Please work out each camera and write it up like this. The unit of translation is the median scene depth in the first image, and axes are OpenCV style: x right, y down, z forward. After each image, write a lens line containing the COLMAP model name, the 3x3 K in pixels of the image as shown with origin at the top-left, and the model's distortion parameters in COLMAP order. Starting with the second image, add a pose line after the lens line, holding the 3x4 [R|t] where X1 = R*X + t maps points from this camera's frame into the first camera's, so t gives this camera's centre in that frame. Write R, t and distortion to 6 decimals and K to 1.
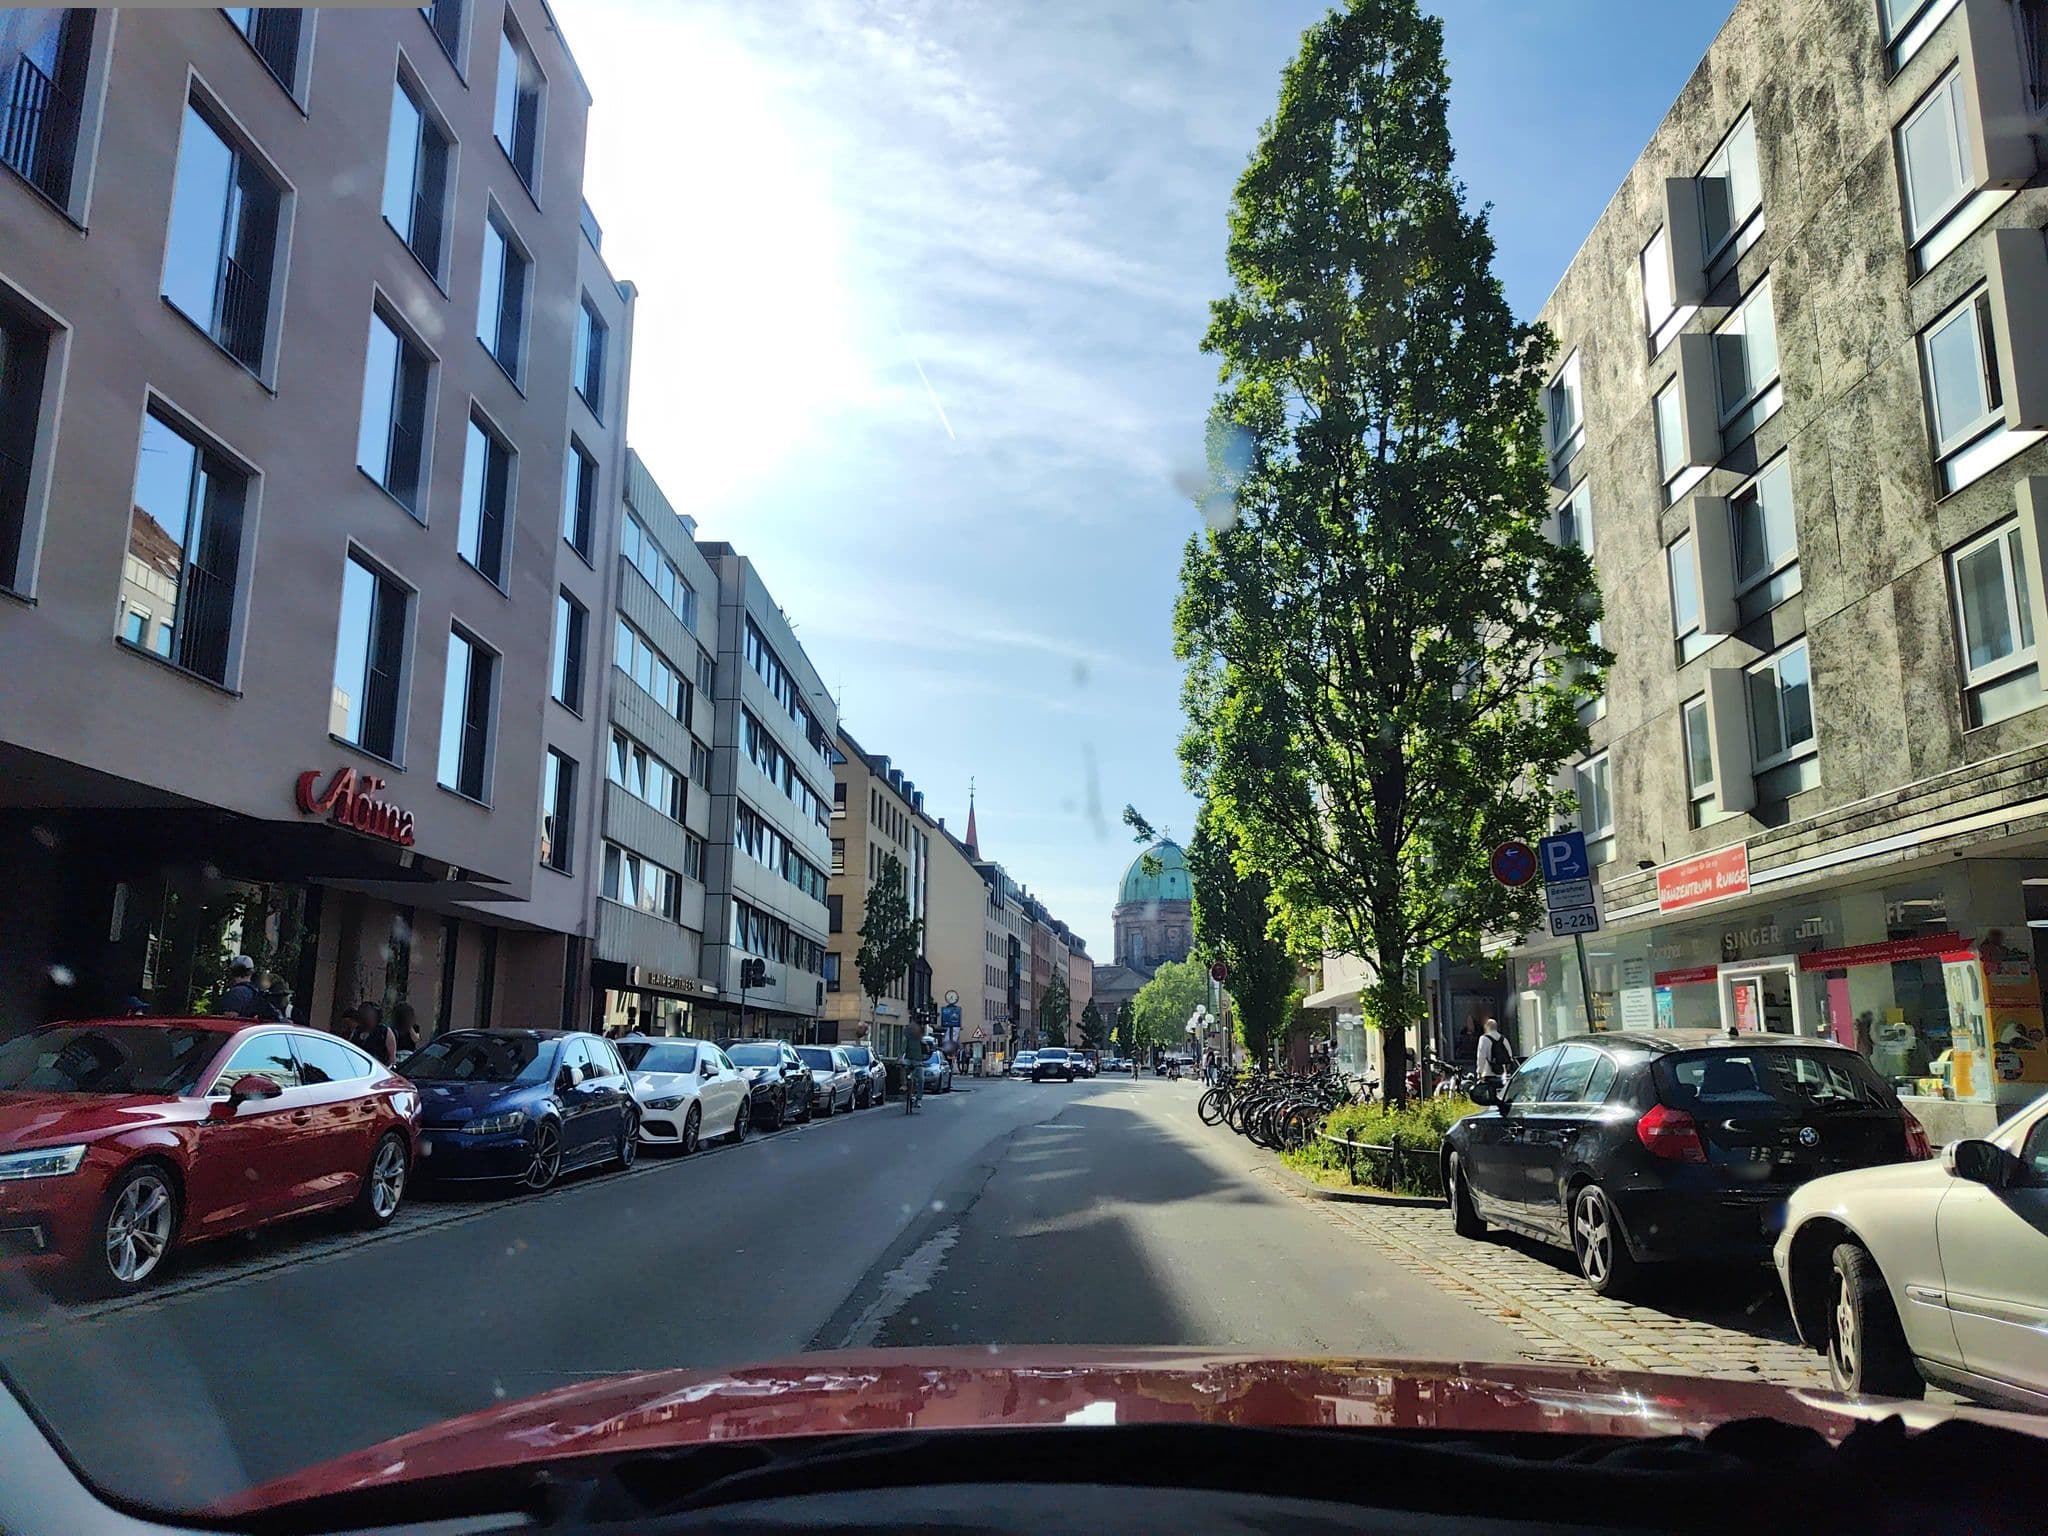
lens RADIAL K [[1469.8, 0, 1024.0], [0, 1469.8, 768.0], [0, 0, 1]] dist [-0.004715, -0.002448]
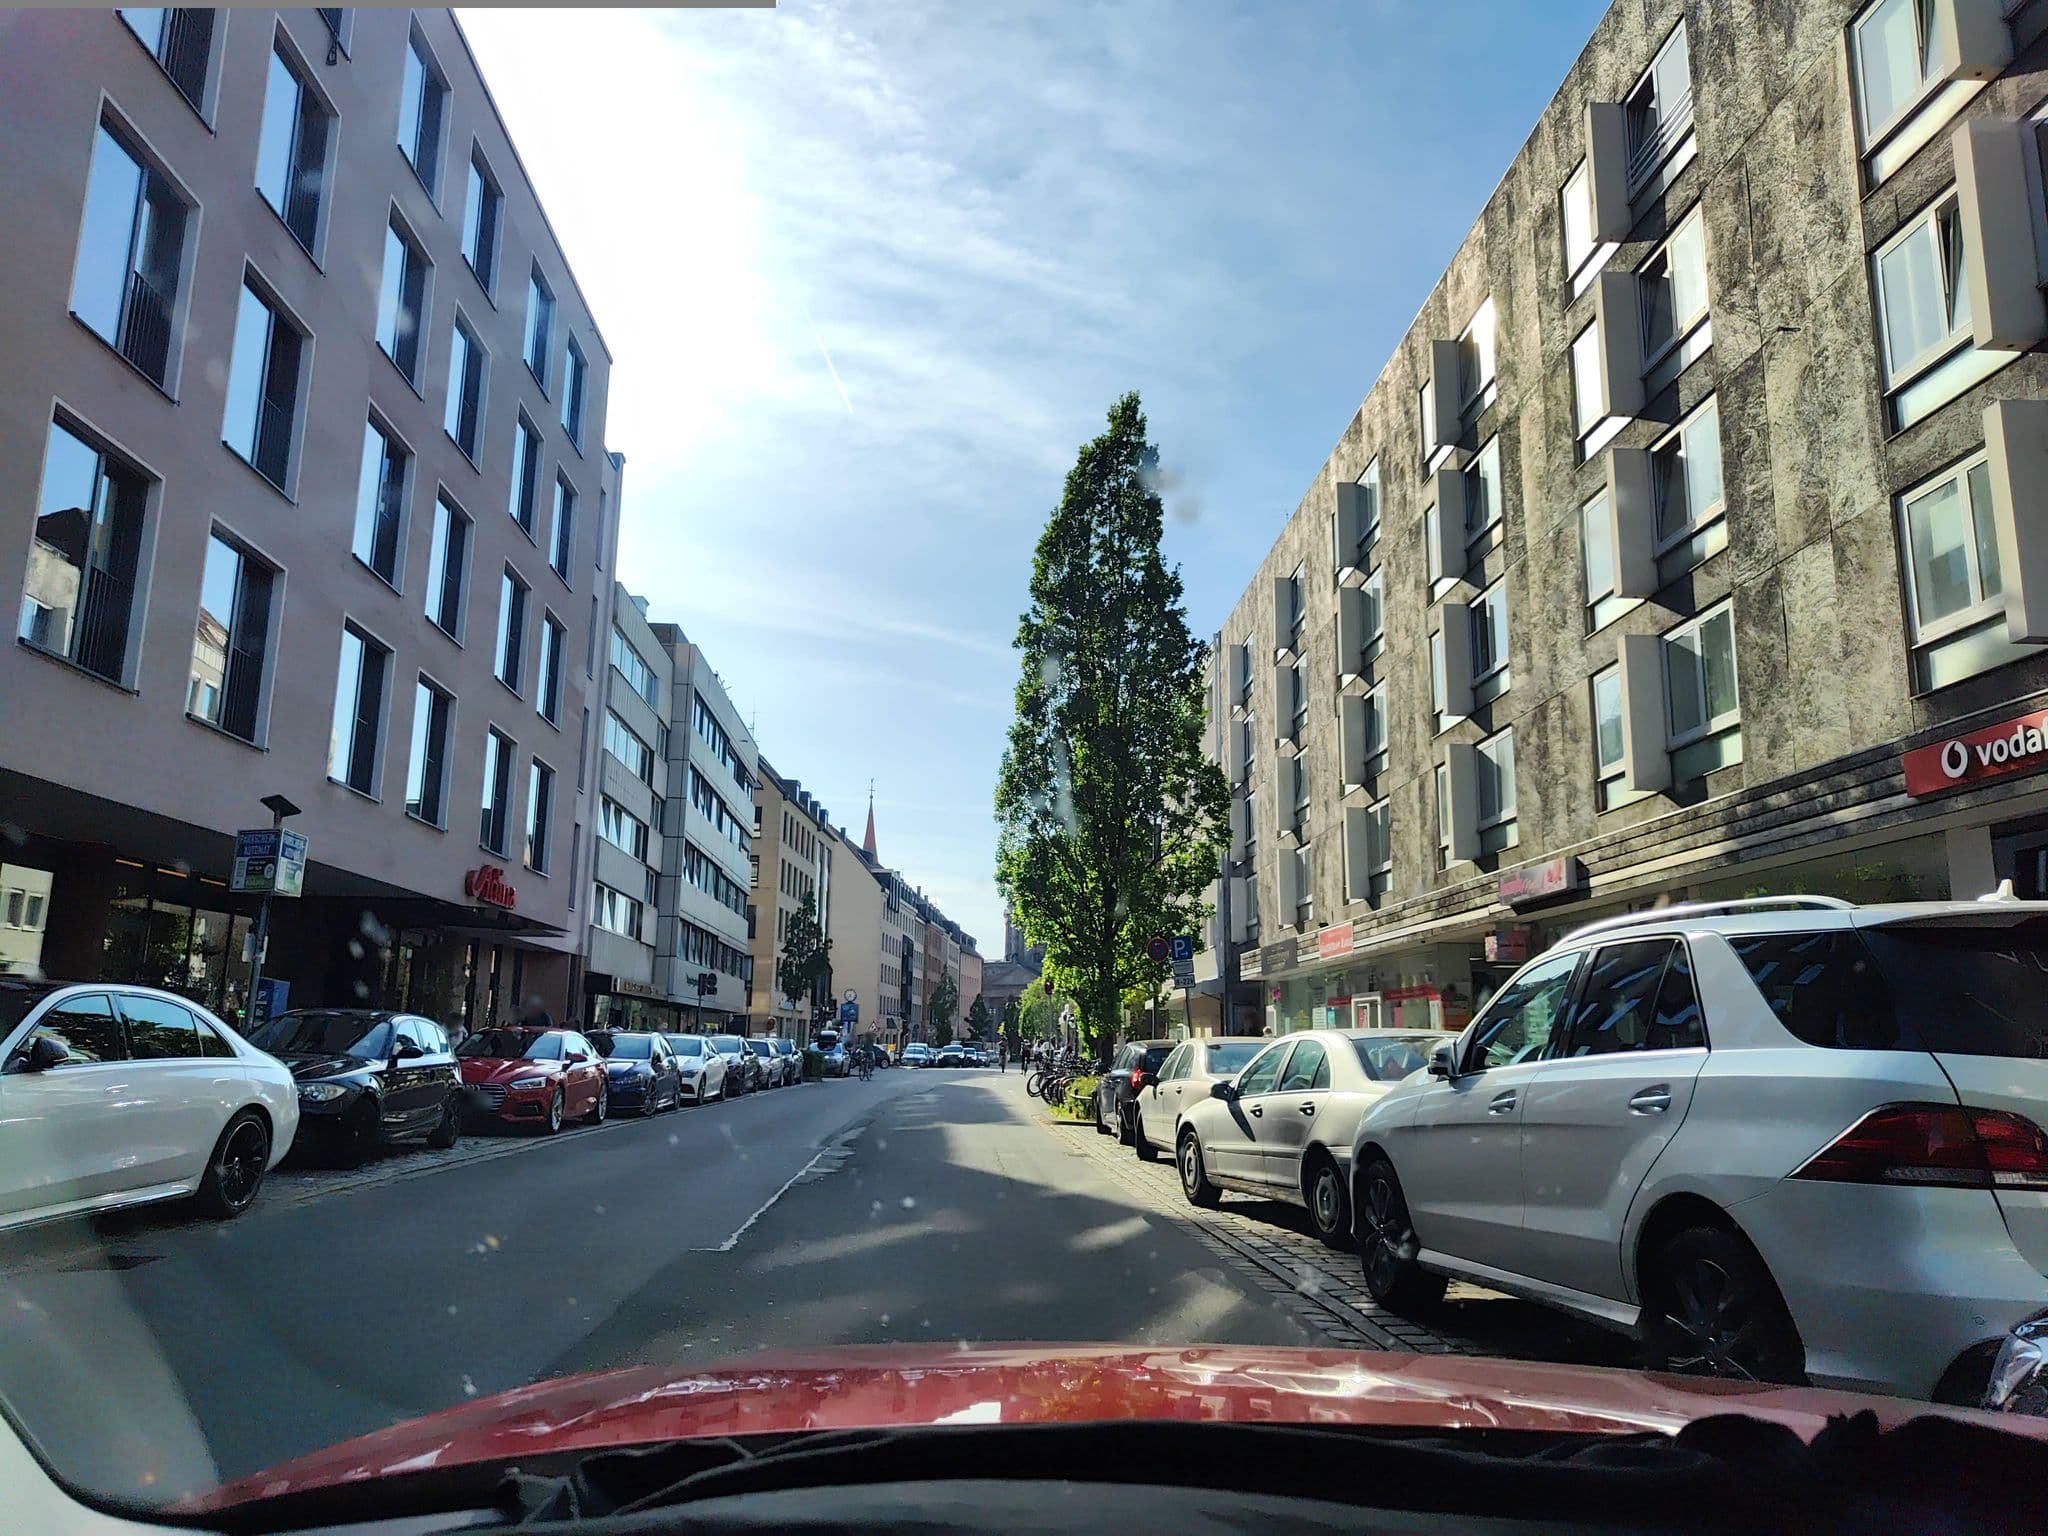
lens RADIAL K [[1454.3, 0, 1024.0], [0, 1454.3, 768.0], [0, 0, 1]] dist [-0.033118, -0.001693]
pose [[0.997359, 0.023652, 0.068665, 0.006988], [-0.023884, 0.999711, 0.002558, -0.053176], [-0.068585, -0.004192, 0.997636, -0.266616]]
